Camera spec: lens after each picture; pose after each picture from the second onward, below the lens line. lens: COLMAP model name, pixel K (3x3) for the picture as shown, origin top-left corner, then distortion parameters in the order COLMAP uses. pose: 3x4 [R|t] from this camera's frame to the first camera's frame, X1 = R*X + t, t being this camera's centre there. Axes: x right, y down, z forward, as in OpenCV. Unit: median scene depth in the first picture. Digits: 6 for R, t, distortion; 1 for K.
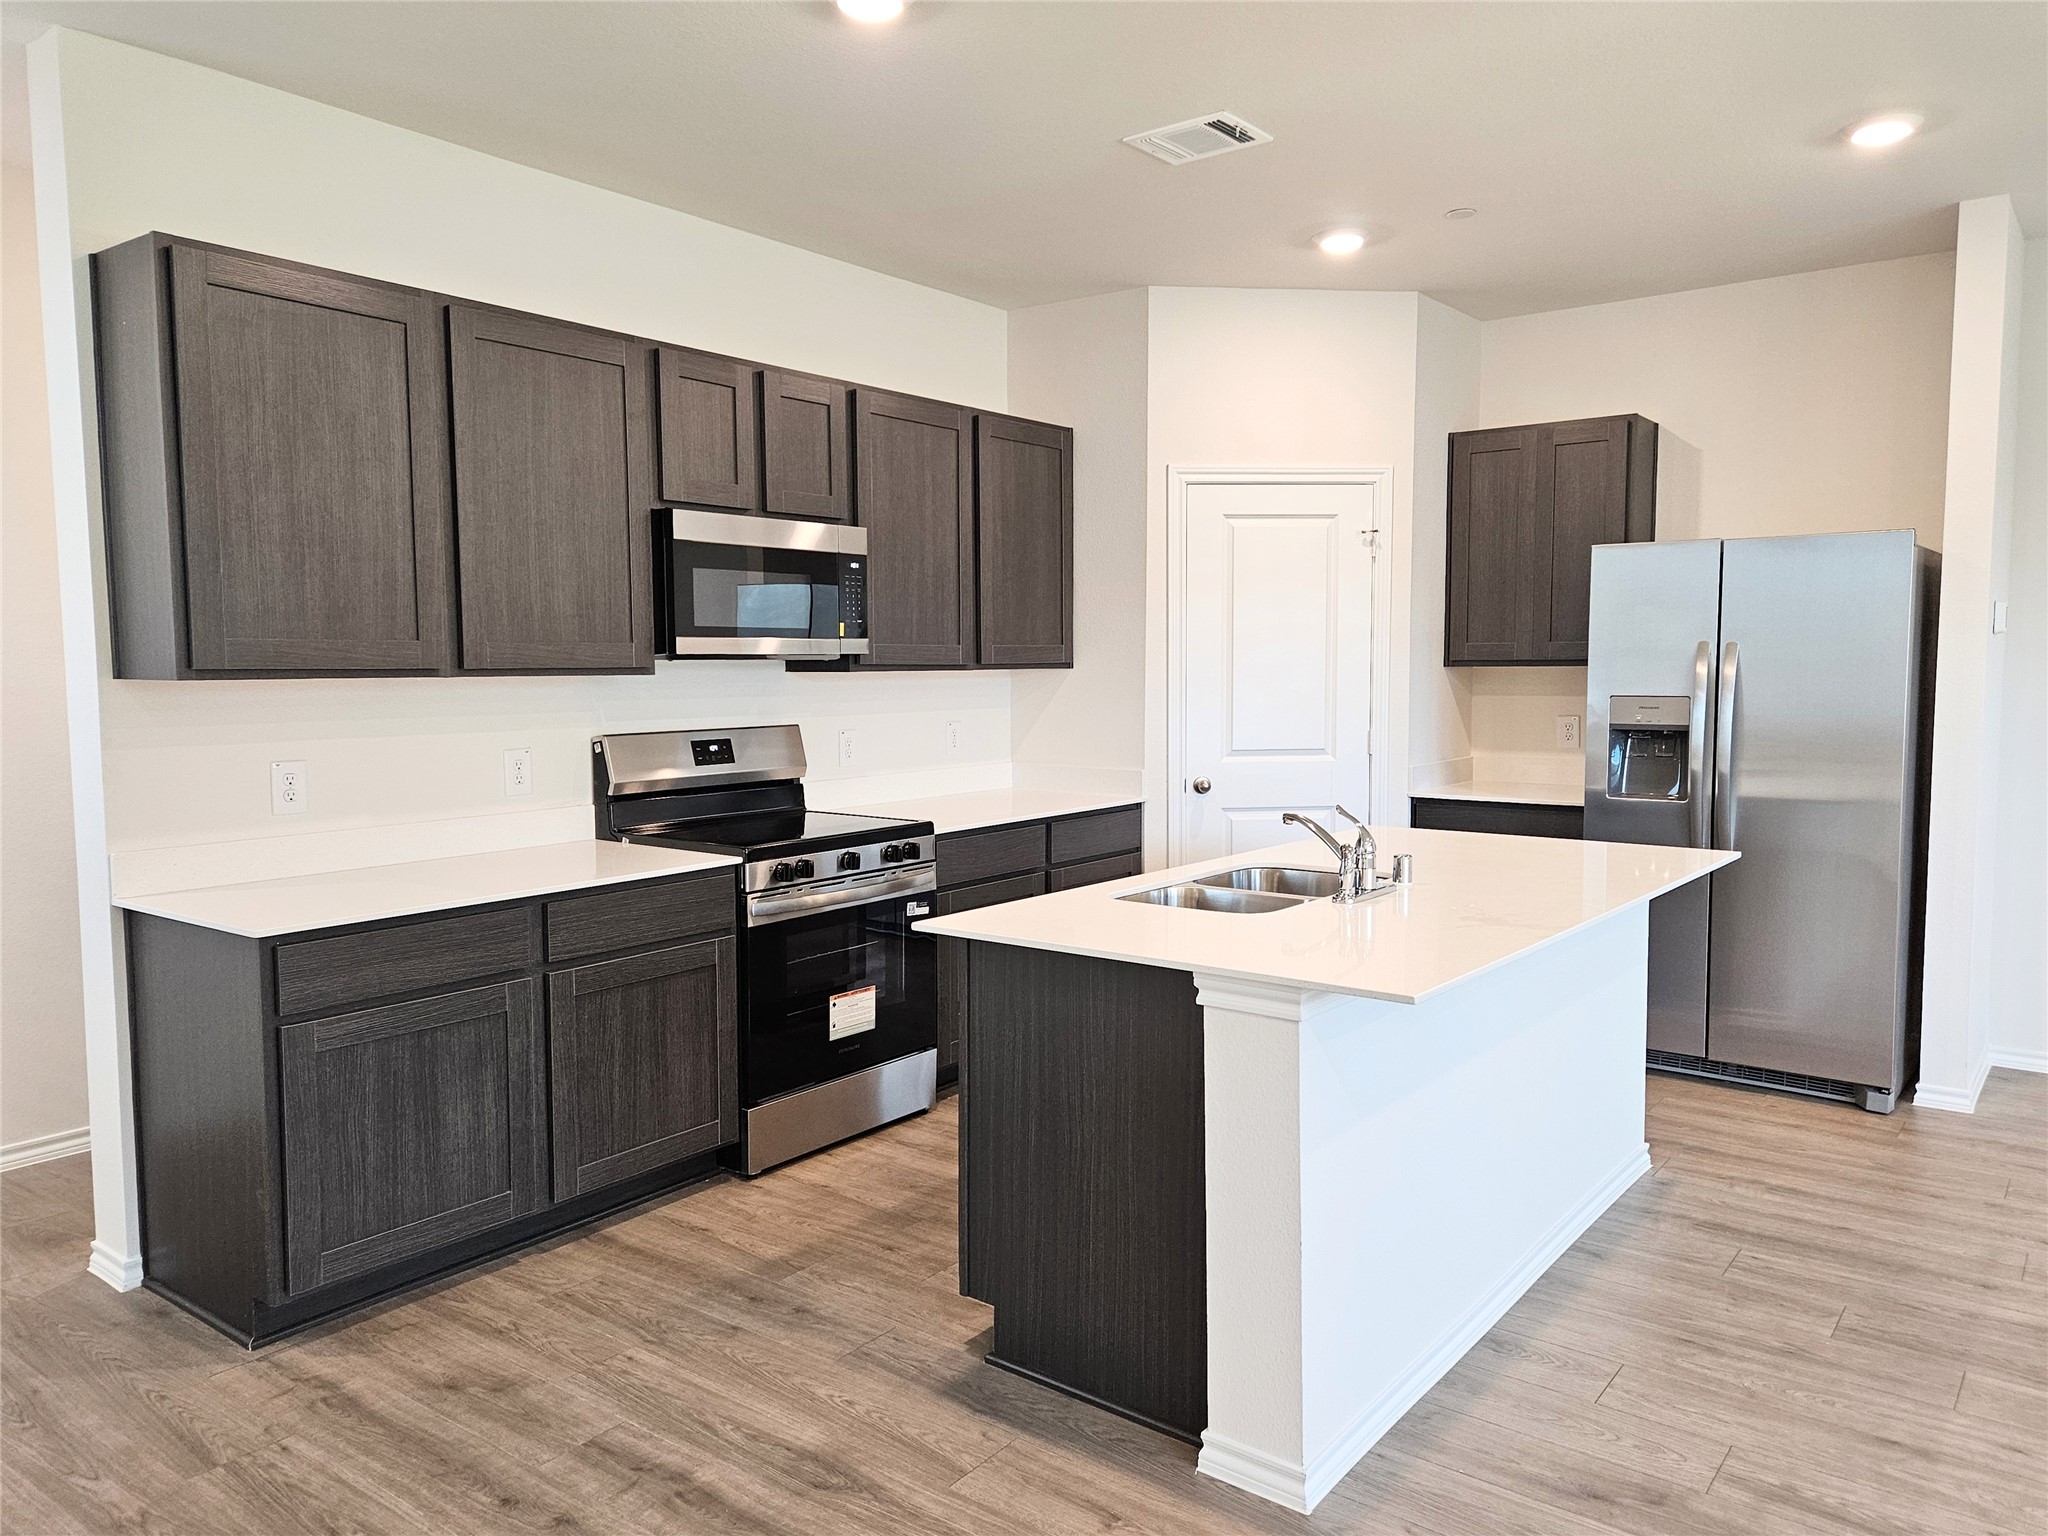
lens RADIAL K [[1445.7, 0, 1034.1], [0, 1445.7, 769.0], [0, 0, 1]] dist [0.076593, -0.057135]
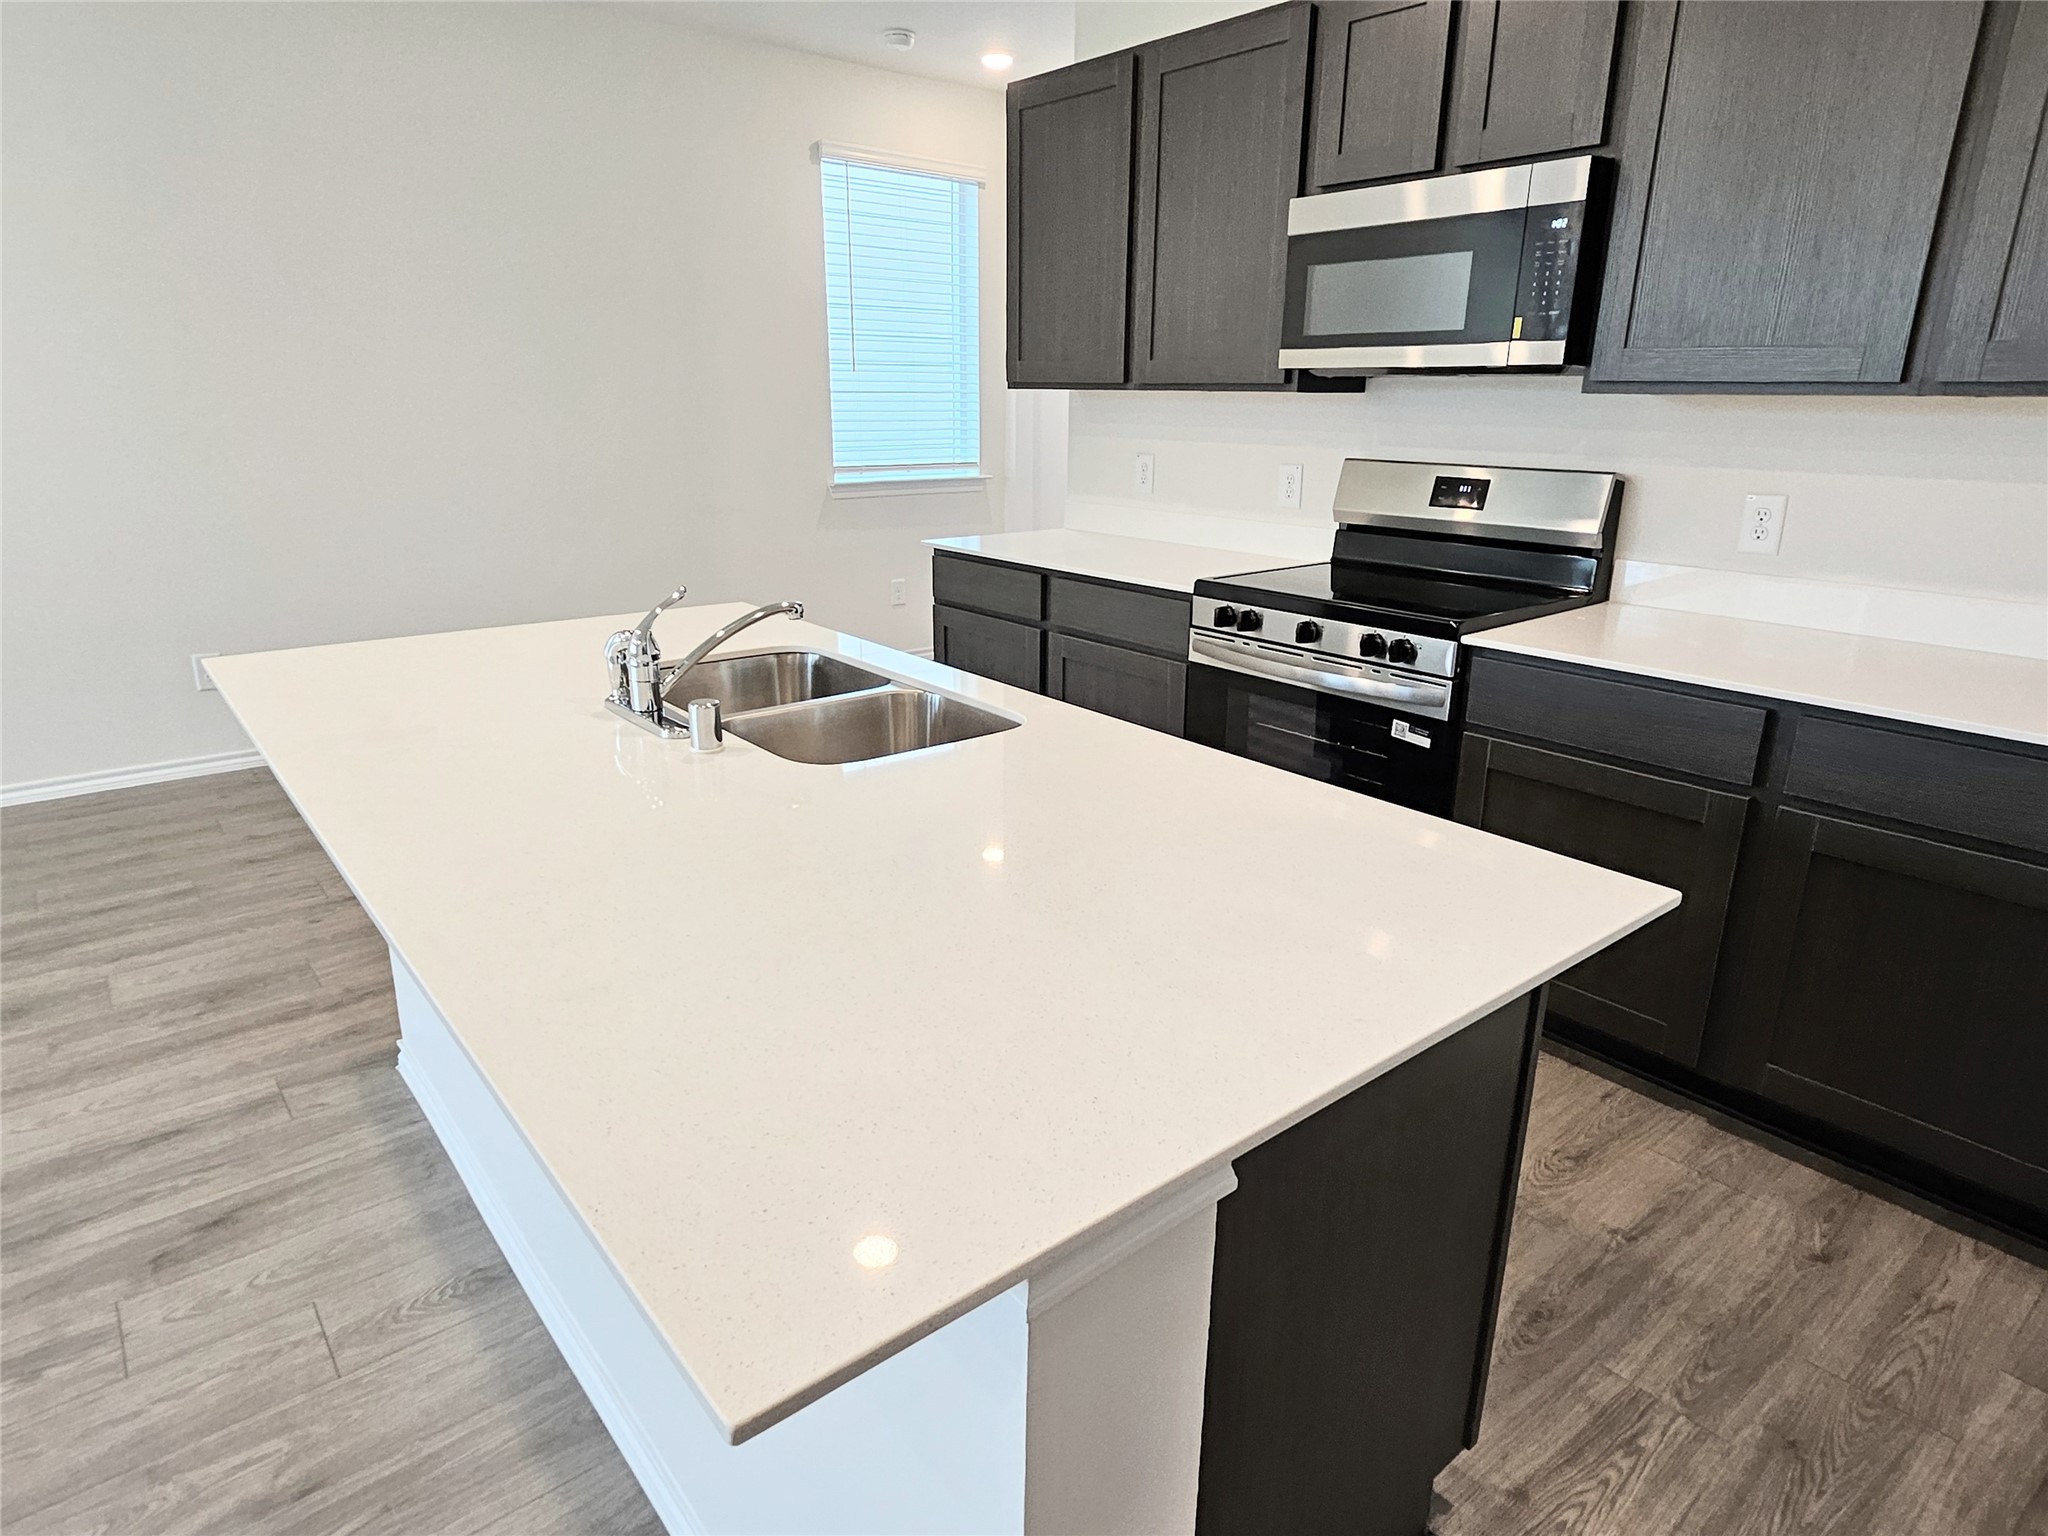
lens RADIAL K [[1185.1, 0, 1020.8], [0, 1185.1, 761.5], [0, 0, 1]] dist [0.002968, -0.000422]
pose [[-0.227898, 0.295182, -0.927863, 0.530915], [-0.080329, 0.943992, 0.320043, -0.066074], [0.970366, 0.147471, -0.191422, 0.951402]]
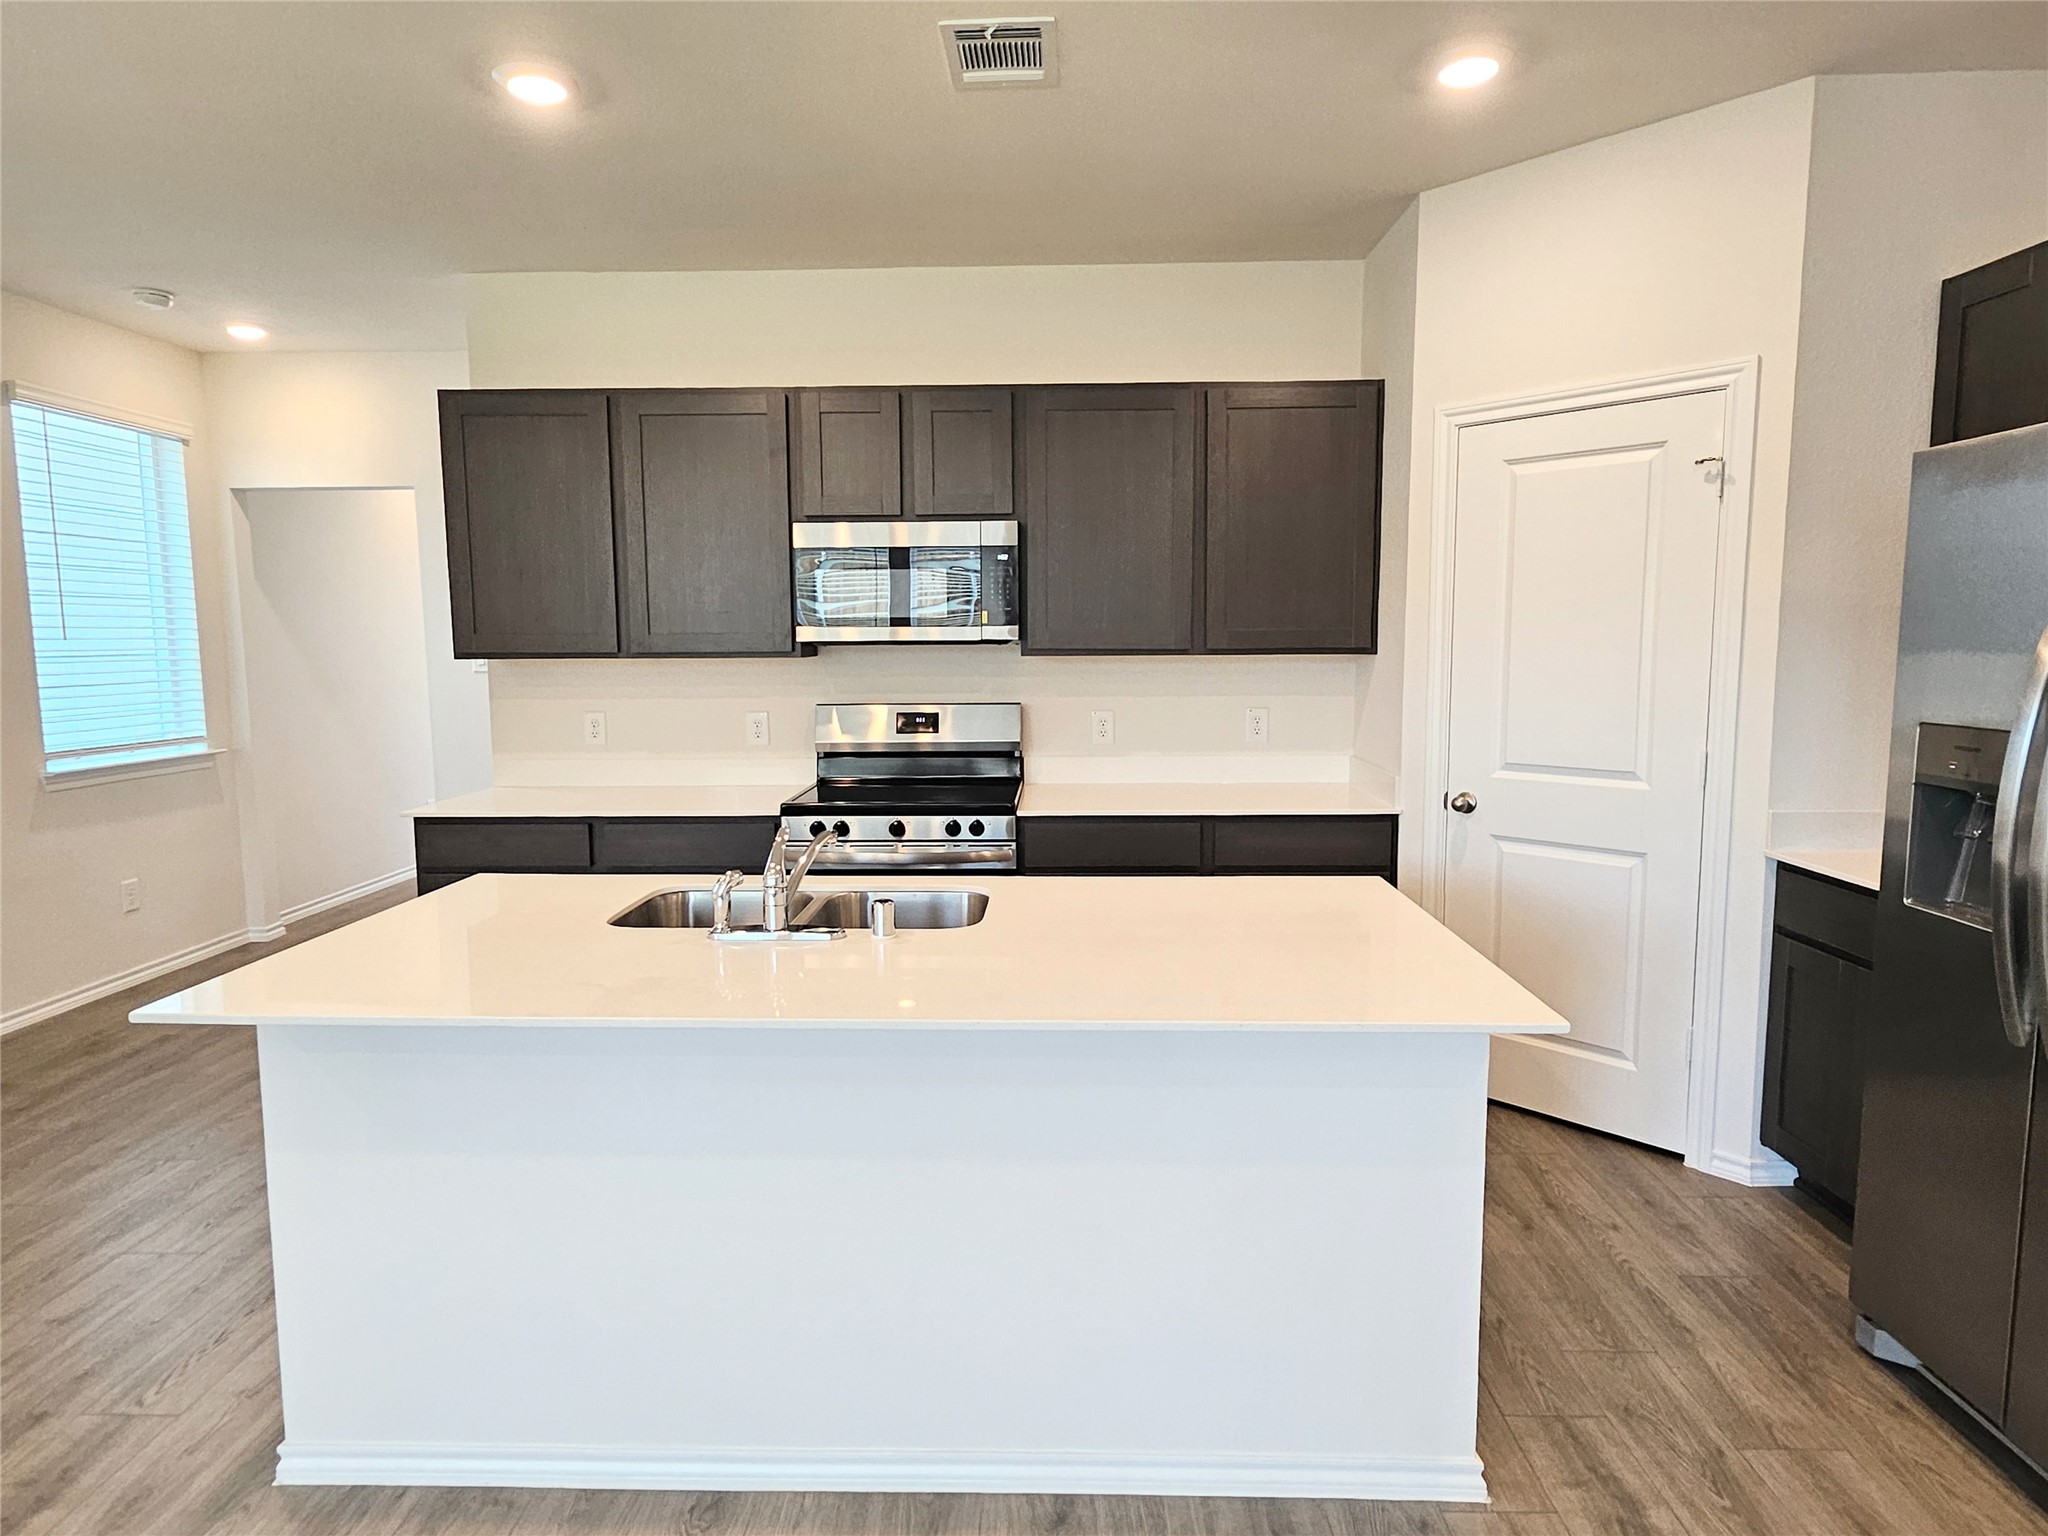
lens RADIAL K [[1173.2, 0, 1049.9], [0, 1173.2, 762.3], [0, 0, 1]] dist [-0.002576, -0.002416]
pose [[0.590751, 0.089776, -0.801844, 0.637377], [-0.059082, 0.995936, 0.067979, -0.053327], [0.804688, 0.007215, 0.593655, 0.544063]]
